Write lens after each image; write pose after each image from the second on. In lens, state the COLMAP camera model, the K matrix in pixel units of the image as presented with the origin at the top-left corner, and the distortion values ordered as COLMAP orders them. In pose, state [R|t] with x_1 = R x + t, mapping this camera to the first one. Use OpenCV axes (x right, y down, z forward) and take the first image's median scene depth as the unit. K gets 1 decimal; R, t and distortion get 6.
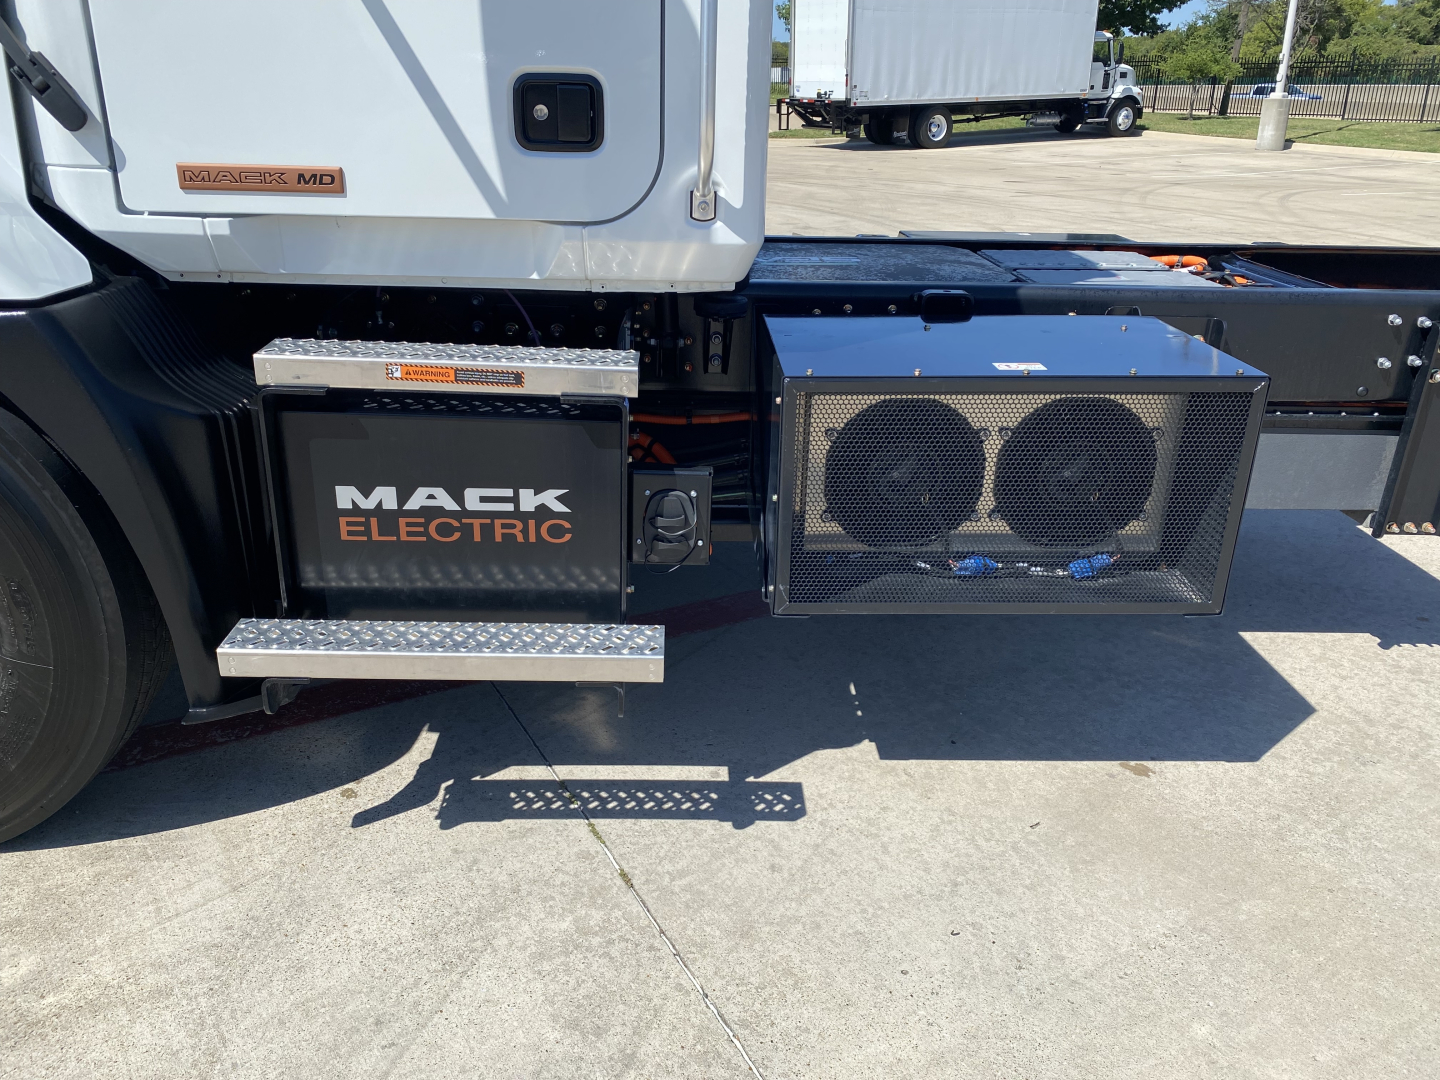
lens RADIAL K [[1110.0, 0, 725.9], [0, 1110.0, 497.5], [0, 0, 1]] dist [0.028798, 0.001730]
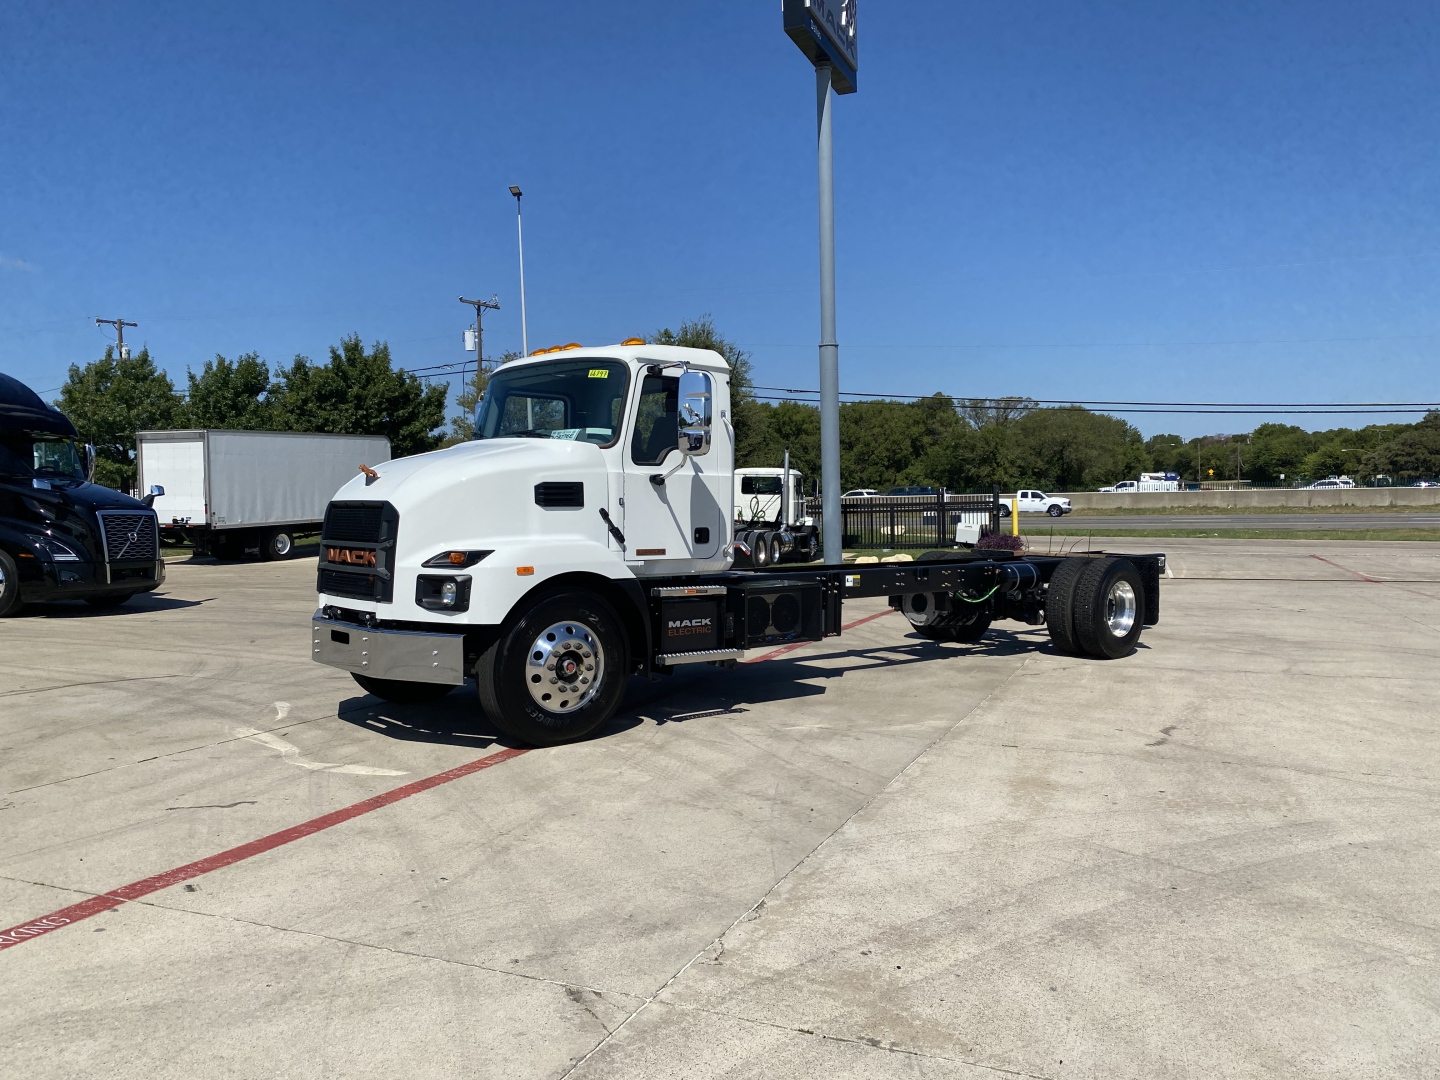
lens RADIAL K [[1101.7, 0, 723.7], [0, 1101.7, 531.3], [0, 0, 1]] dist [0.106732, -0.217974]
pose [[0.772420, -0.036255, 0.634076, -0.213684], [0.237603, 0.942367, -0.235562, 0.052795], [-0.588992, 0.332612, 0.736517, -0.173217]]
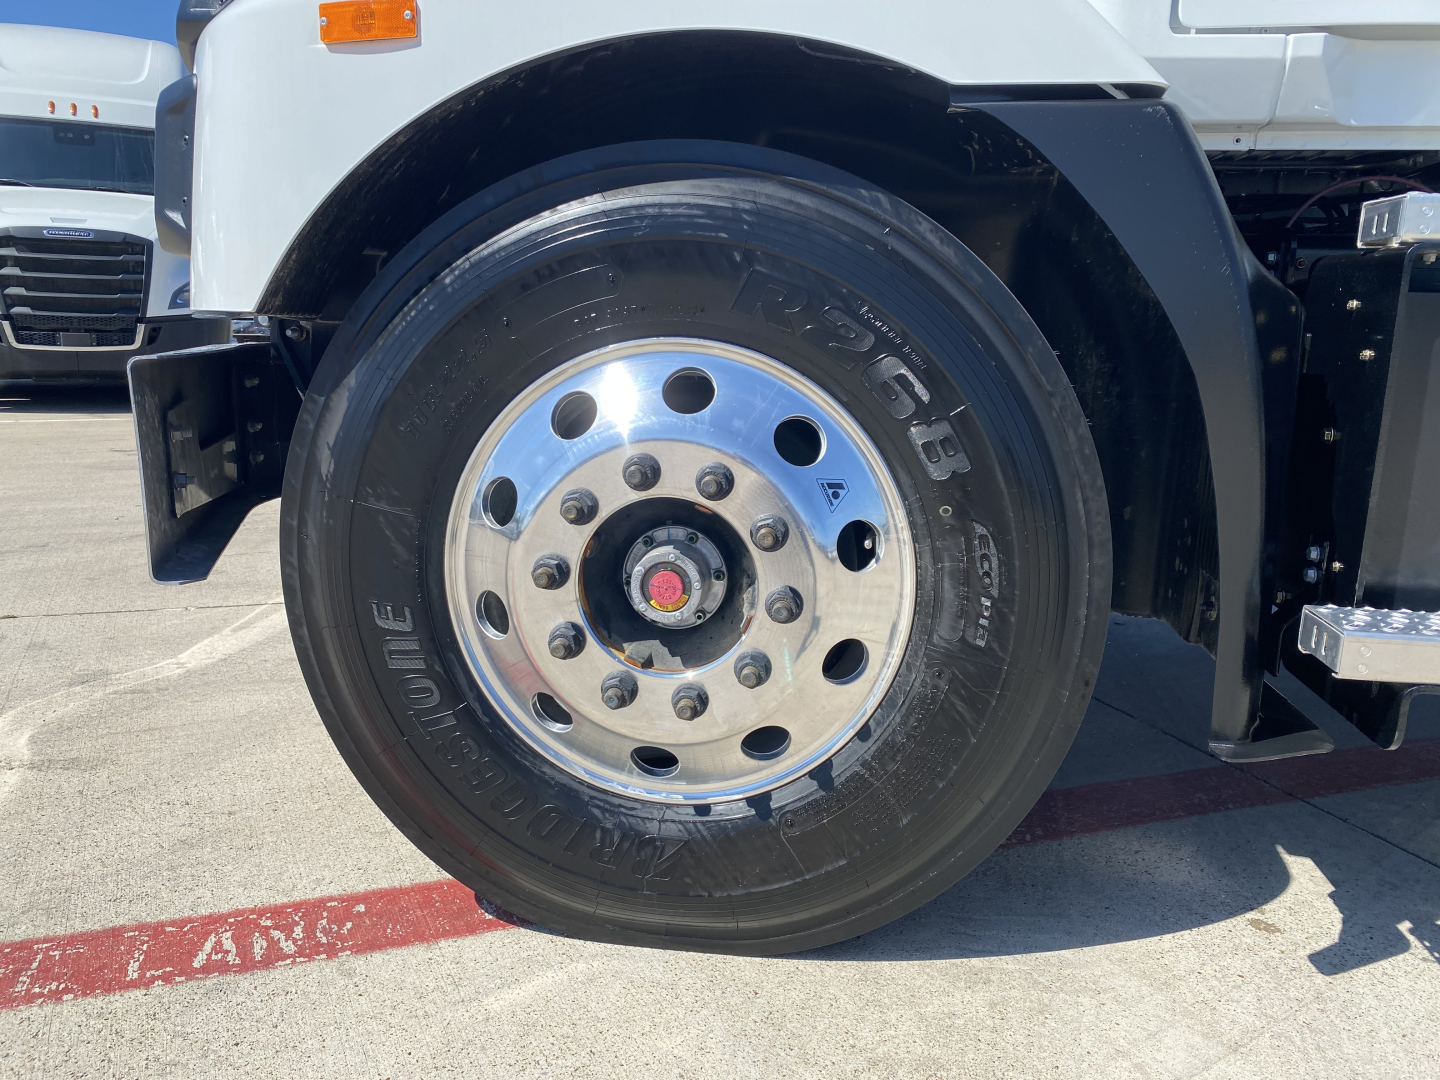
lens RADIAL K [[1110.0, 0, 725.9], [0, 1110.0, 497.5], [0, 0, 1]] dist [0.028798, 0.001730]
pose [[0.987489, 0.010090, -0.157365, -0.051730], [-0.043946, 0.976022, -0.213190, 0.015874], [0.151441, 0.217438, 0.964254, 0.022044]]
